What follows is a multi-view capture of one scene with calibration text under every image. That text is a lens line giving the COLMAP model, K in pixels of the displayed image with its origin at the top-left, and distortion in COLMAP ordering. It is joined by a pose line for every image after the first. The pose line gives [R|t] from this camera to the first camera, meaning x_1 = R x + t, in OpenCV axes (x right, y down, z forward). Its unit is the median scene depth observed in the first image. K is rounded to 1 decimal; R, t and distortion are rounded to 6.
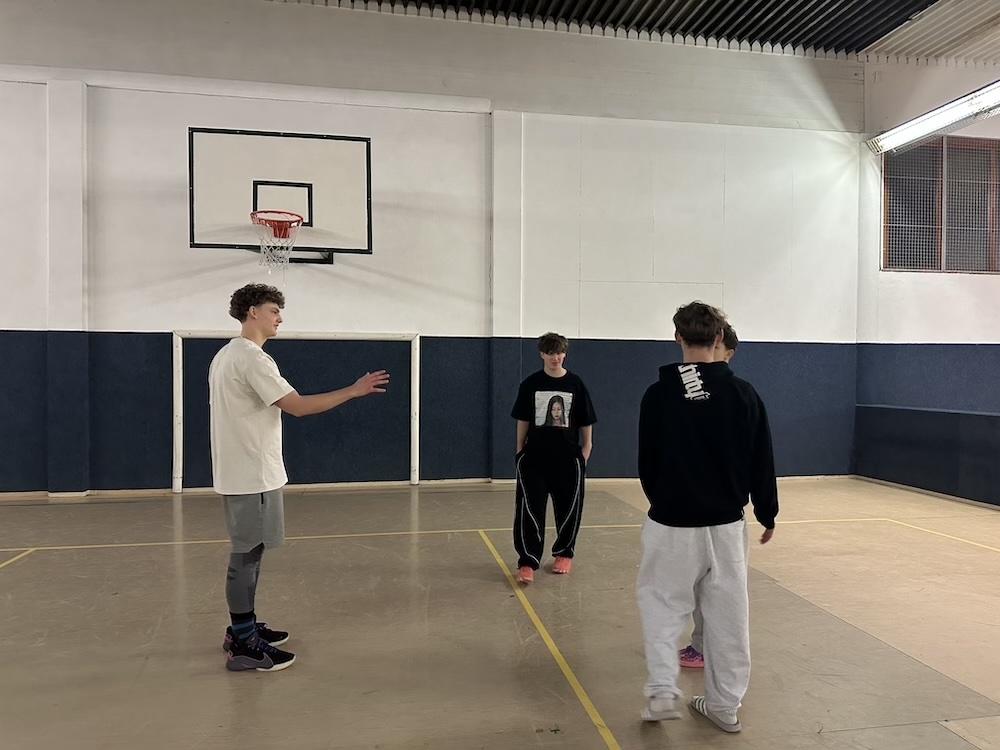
lens RADIAL K [[680.2, 0, 504.3], [0, 680.2, 384.7], [0, 0, 1]] dist [0.027538, -0.025046]
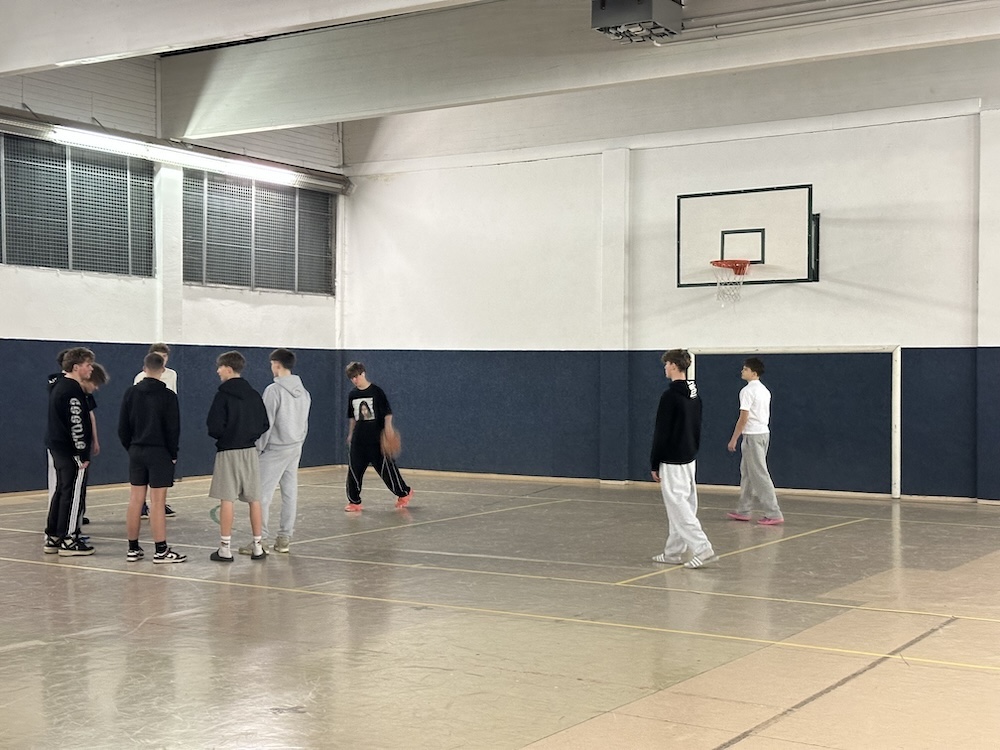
lens RADIAL K [[1396.7, 0, 499.9], [0, 1396.7, 376.2], [0, 0, 1]] dist [0.003321, 0.000000]
pose [[0.735096, -0.002854, -0.677957, 0.865916], [-0.016646, 0.999614, -0.022258, 0.025751], [0.677759, 0.027647, 0.734764, -0.931307]]
